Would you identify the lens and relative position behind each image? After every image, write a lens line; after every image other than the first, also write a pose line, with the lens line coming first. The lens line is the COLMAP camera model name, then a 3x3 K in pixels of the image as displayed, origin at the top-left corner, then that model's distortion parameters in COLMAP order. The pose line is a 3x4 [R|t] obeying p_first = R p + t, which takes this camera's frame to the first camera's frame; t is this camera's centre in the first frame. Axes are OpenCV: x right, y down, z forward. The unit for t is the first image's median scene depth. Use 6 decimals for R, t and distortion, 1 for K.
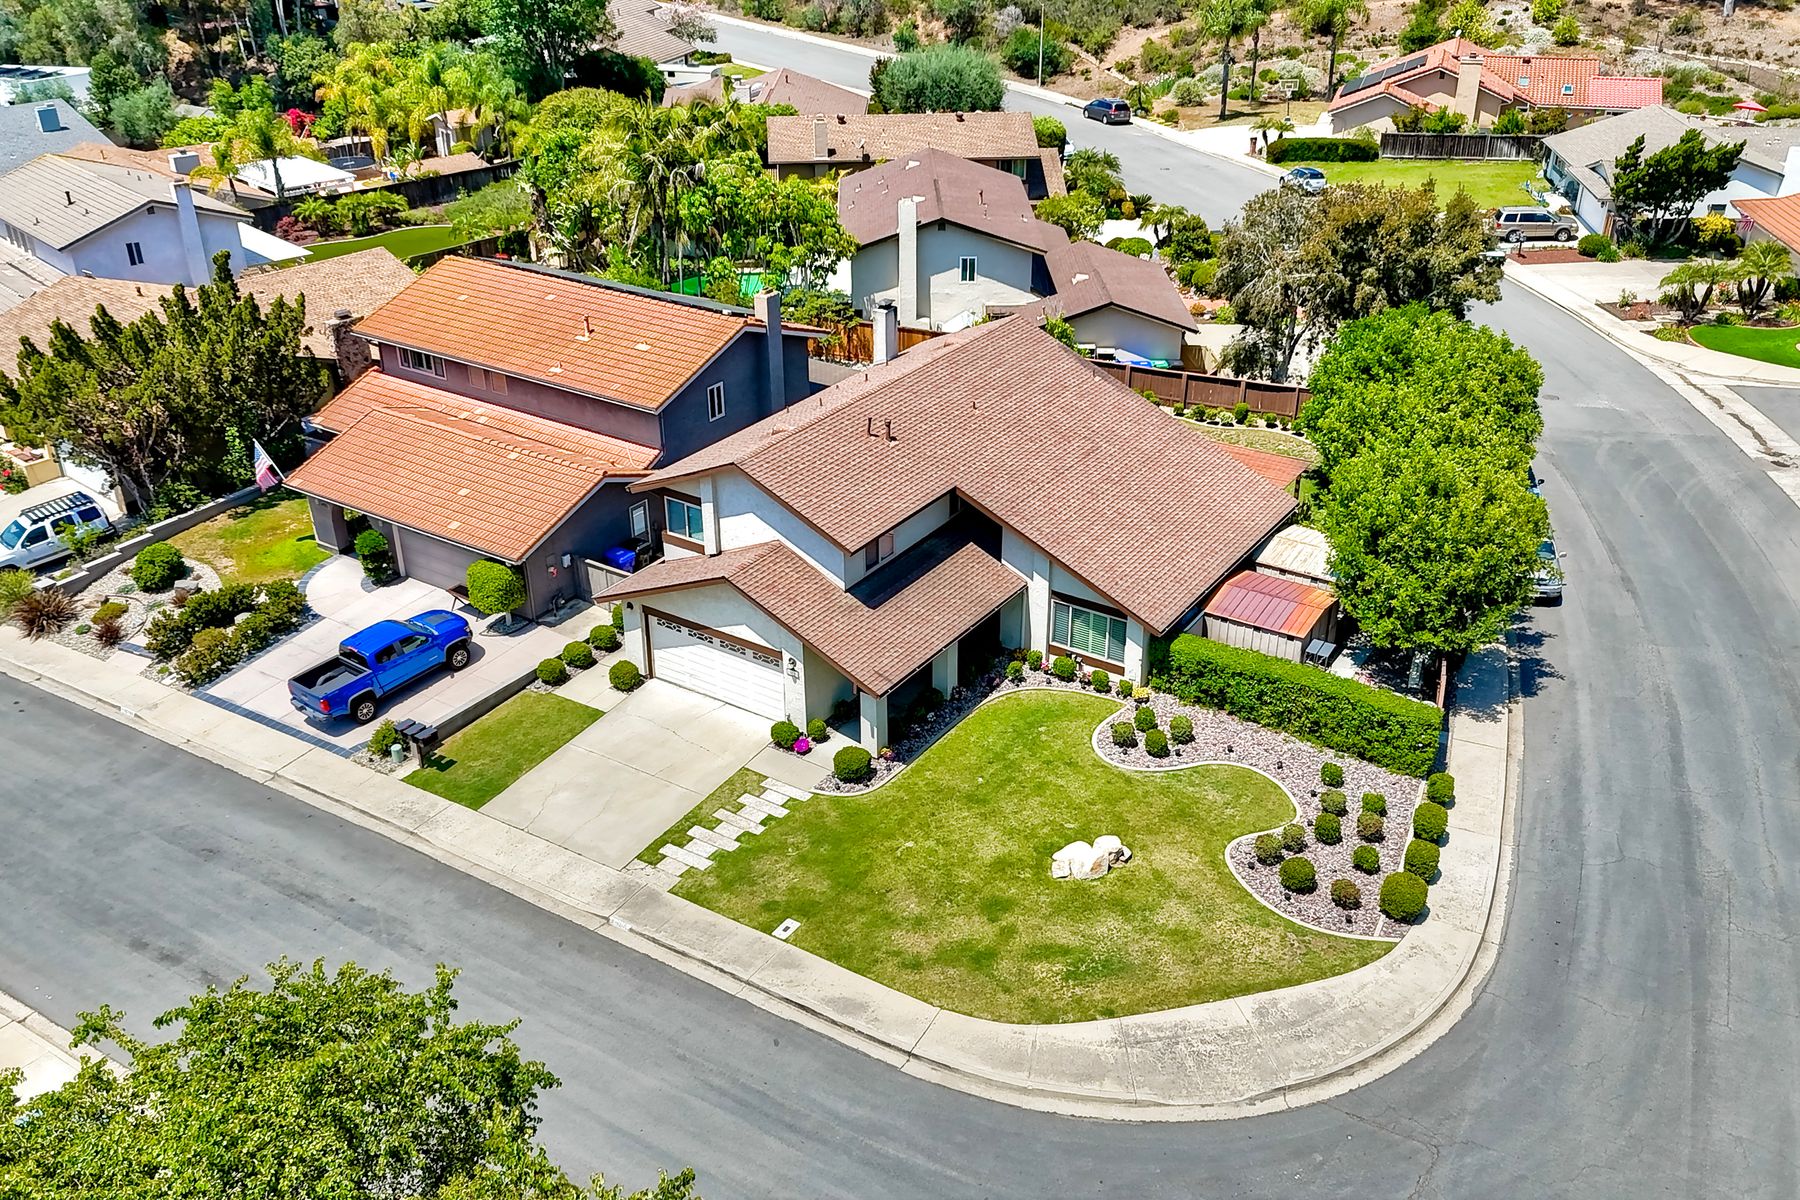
lens RADIAL K [[1571.1, 0, 914.9], [0, 1571.1, 586.4], [0, 0, 1]] dist [0.082854, -0.113162]
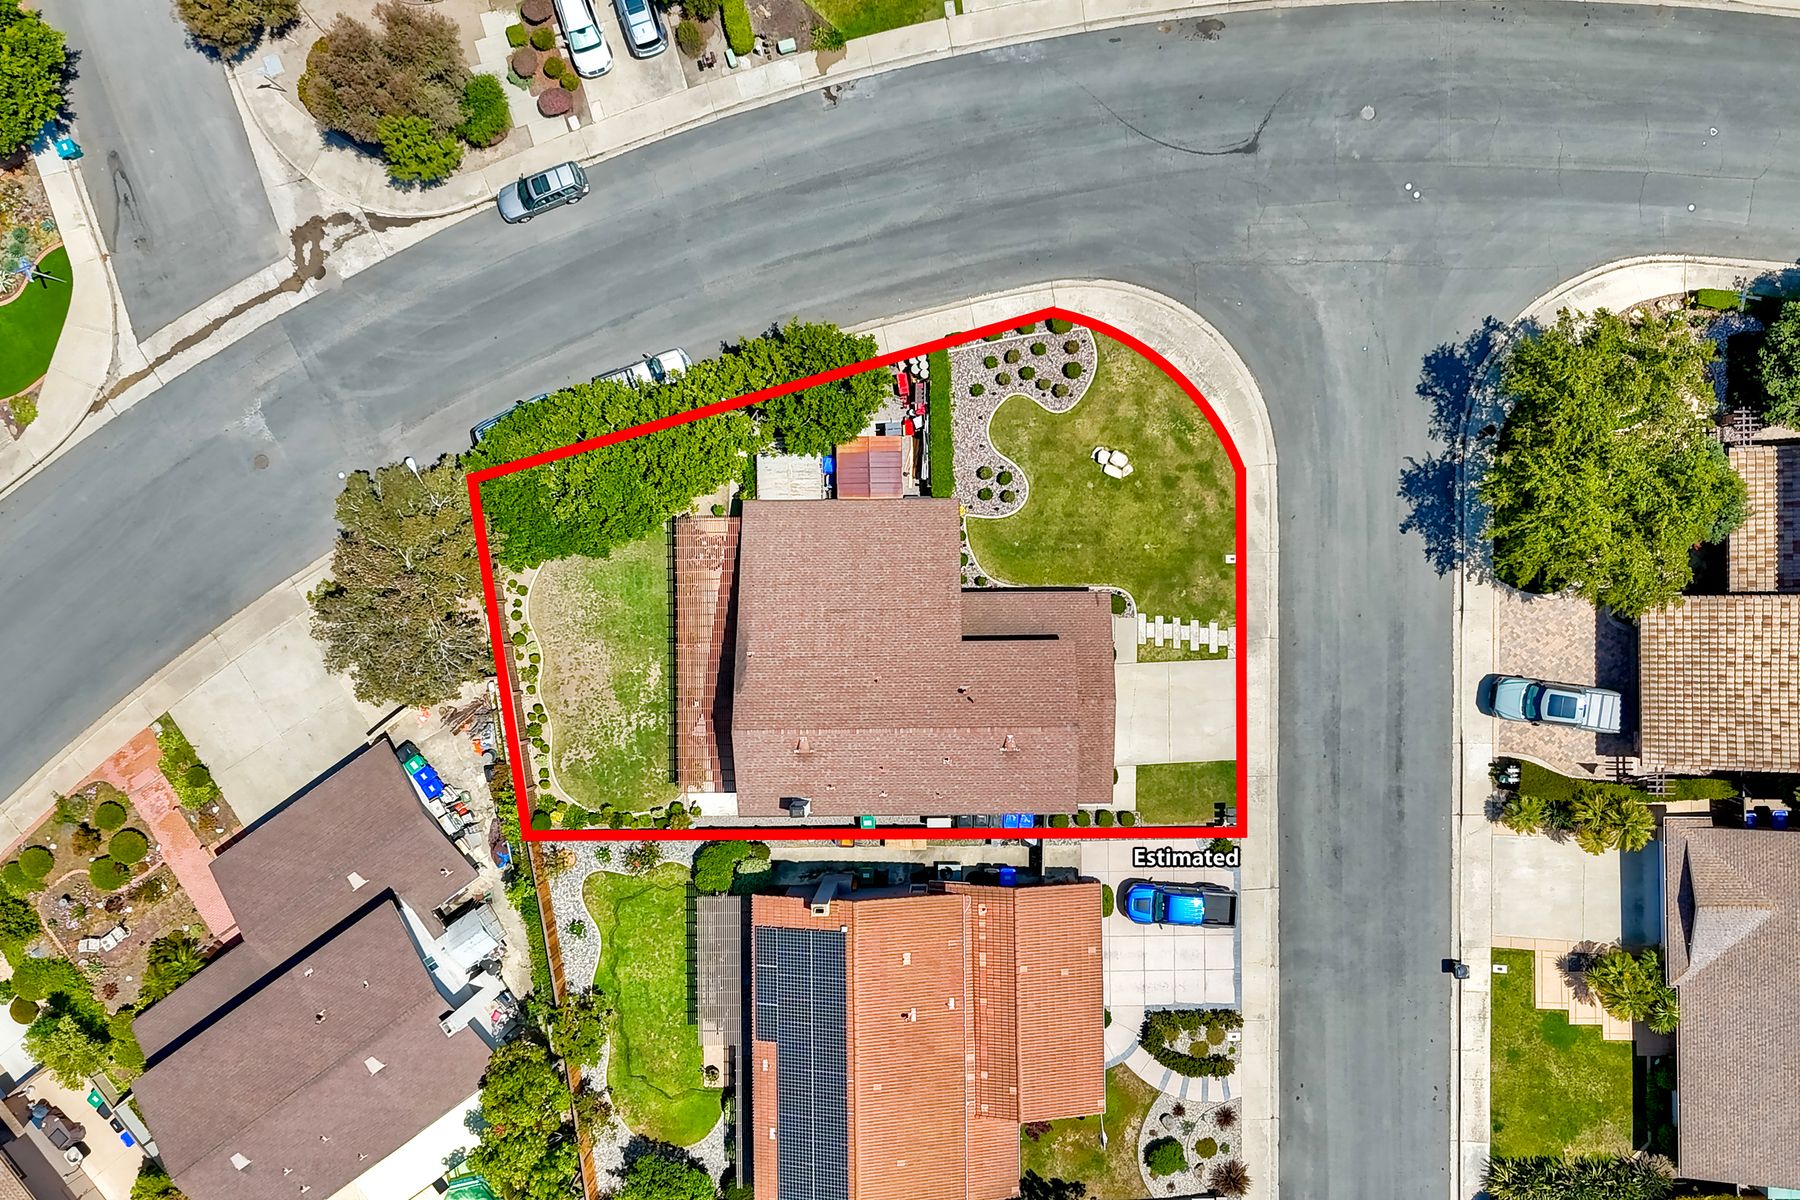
lens RADIAL K [[1571.1, 0, 895.6], [0, 1571.1, 608.7], [0, 0, 1]] dist [0.082854, -0.113162]
pose [[-0.557882, -0.829783, 0.015108, 0.070405], [0.399349, -0.252445, 0.881358, -1.557875], [-0.727522, 0.497727, 0.472208, 0.302115]]
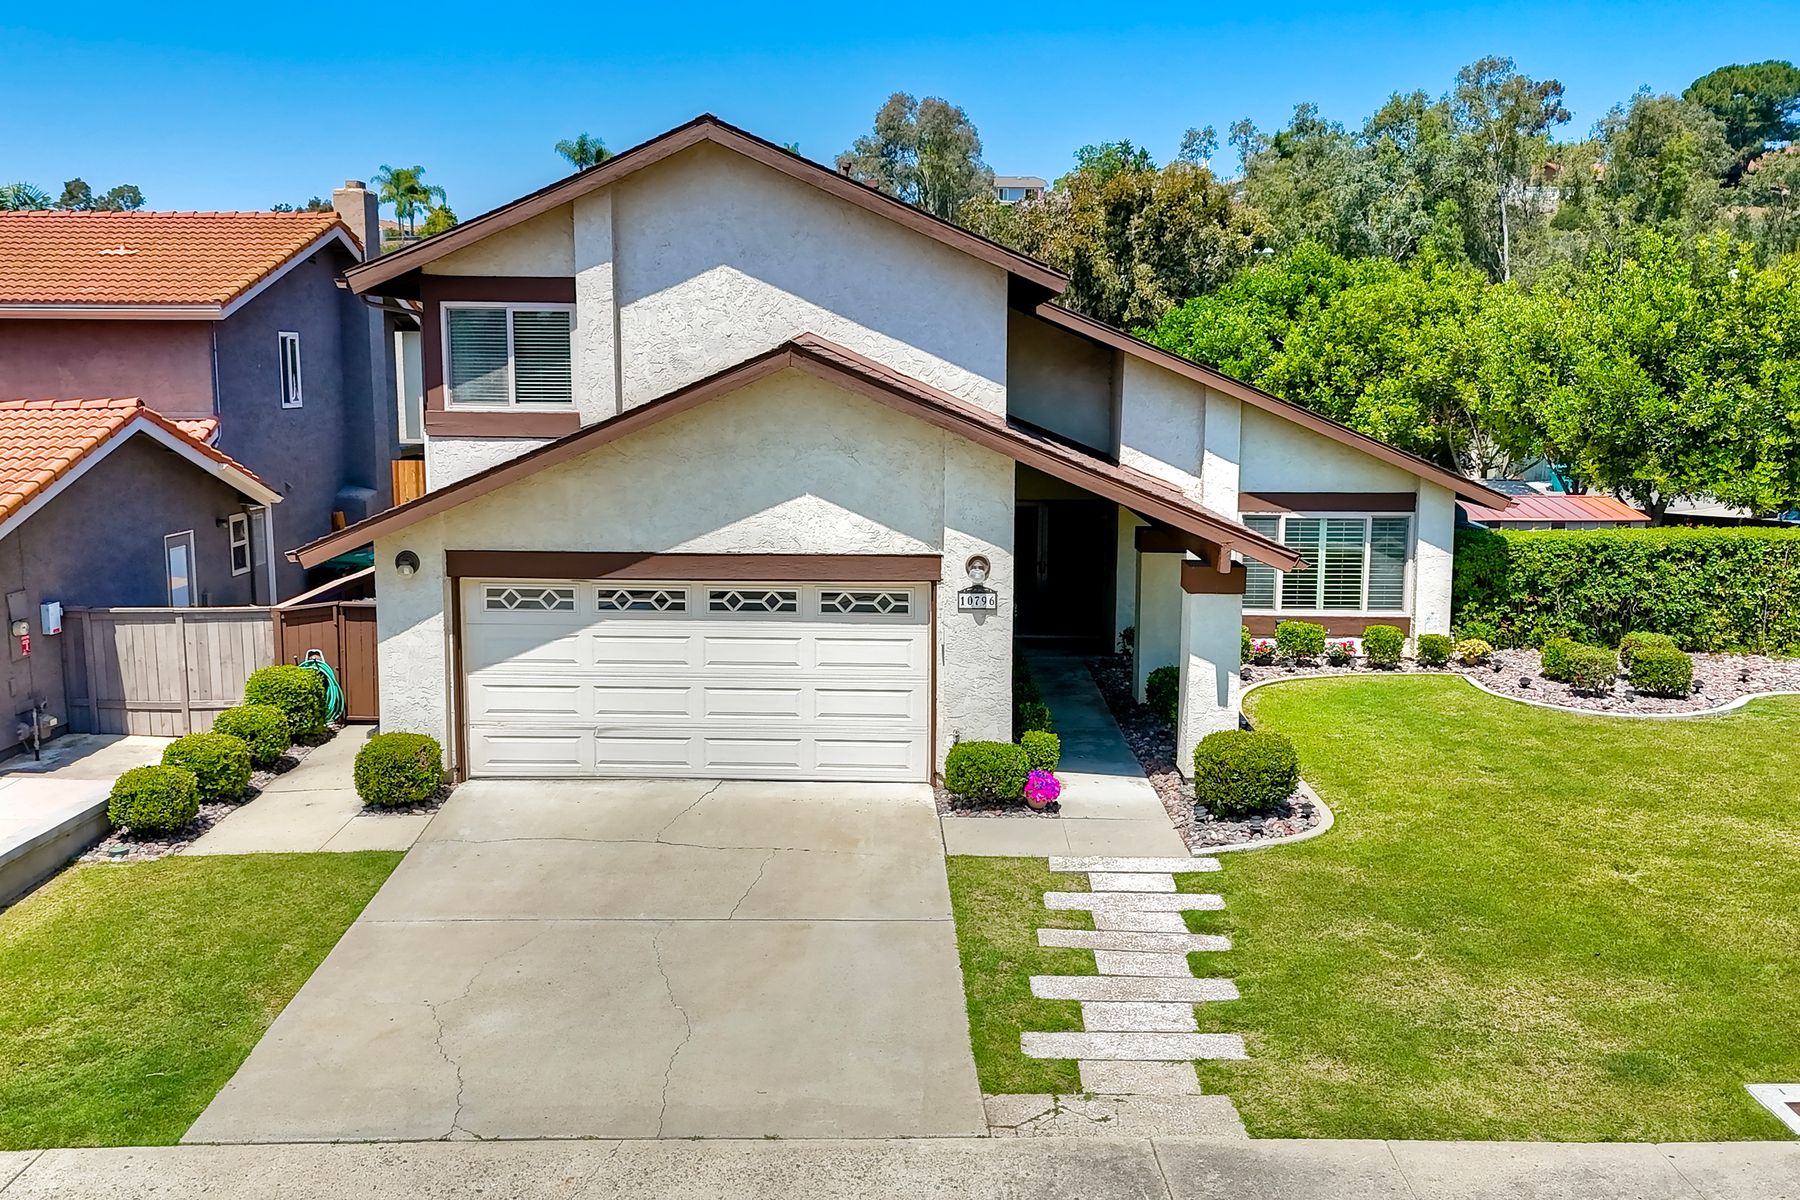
lens RADIAL K [[1571.1, 0, 848.1], [0, 1571.1, 592.6], [0, 0, 1]] dist [0.082854, -0.113162]
pose [[0.860635, -0.070847, 0.504269, -0.289146], [0.231788, 0.936242, -0.264055, 0.143201], [-0.453411, 0.344138, 0.822185, 0.693116]]
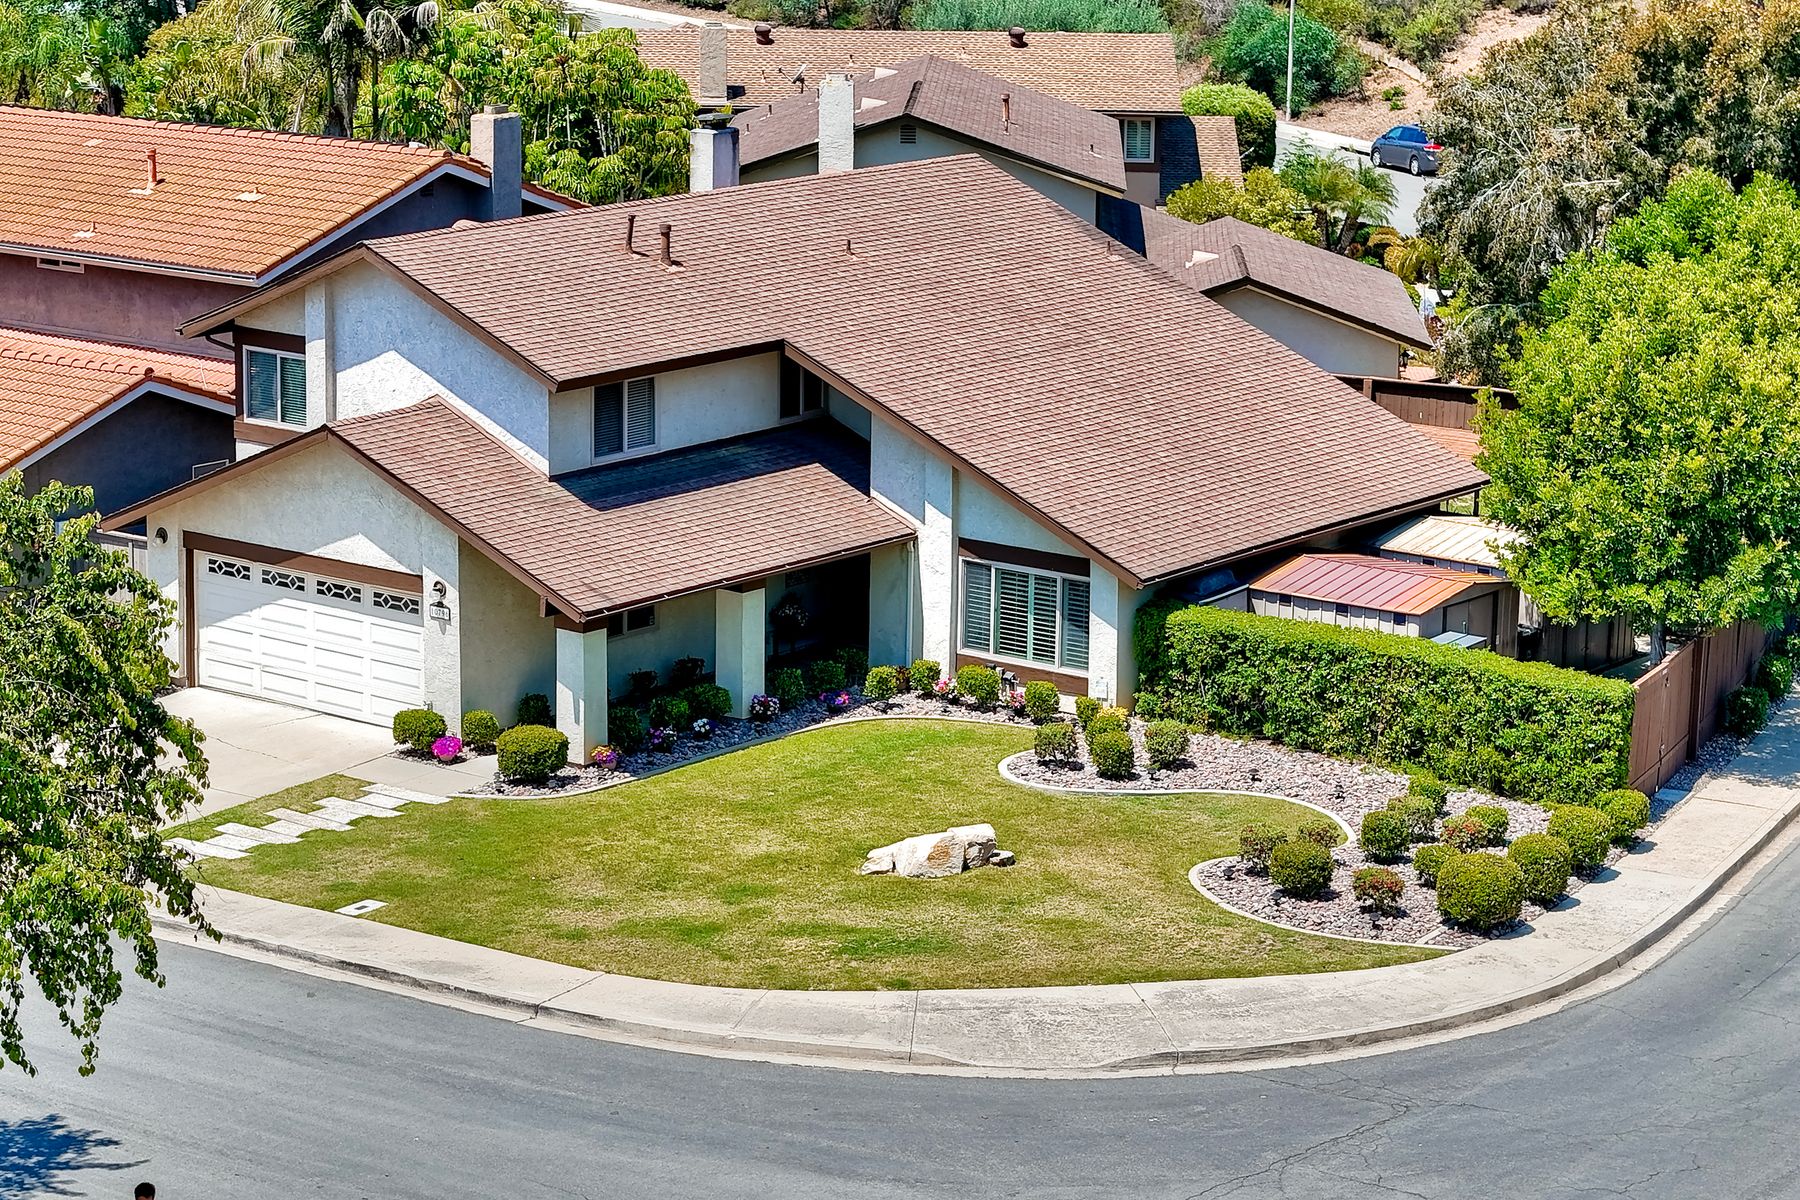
lens RADIAL K [[4338.2, 0, 889.2], [0, 4338.2, 609.8], [0, 0, 1]] dist [-0.255182, 0.000000]
pose [[0.997504, 0.030848, -0.063517, 0.165271], [-0.046080, 0.965969, -0.254519, 0.414904], [0.053504, 0.256810, 0.964980, -0.404520]]
